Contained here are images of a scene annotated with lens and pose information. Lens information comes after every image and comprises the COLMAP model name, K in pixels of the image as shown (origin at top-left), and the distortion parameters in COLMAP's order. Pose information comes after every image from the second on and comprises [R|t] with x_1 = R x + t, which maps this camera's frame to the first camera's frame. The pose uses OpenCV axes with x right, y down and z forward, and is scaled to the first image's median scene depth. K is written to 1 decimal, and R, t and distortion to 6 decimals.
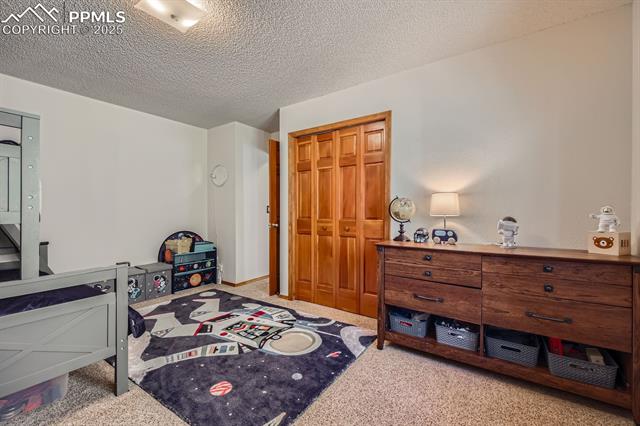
lens RADIAL K [[271.1, 0, 324.1], [0, 271.1, 212.1], [0, 0, 1]] dist [-0.000173, -0.000506]
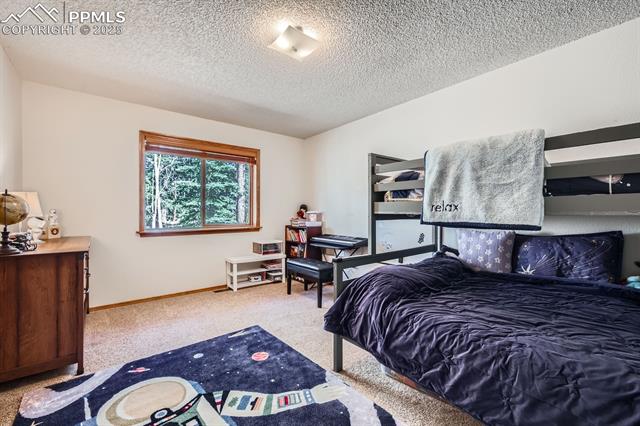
lens RADIAL K [[271.1, 0, 324.1], [0, 271.1, 212.1], [0, 0, 1]] dist [-0.000173, -0.000506]
pose [[-0.962567, 0.000899, 0.271043, -0.780095], [0.001601, 0.999996, 0.002369, -0.005665], [-0.271040, 0.002714, -0.962564, 1.650601]]
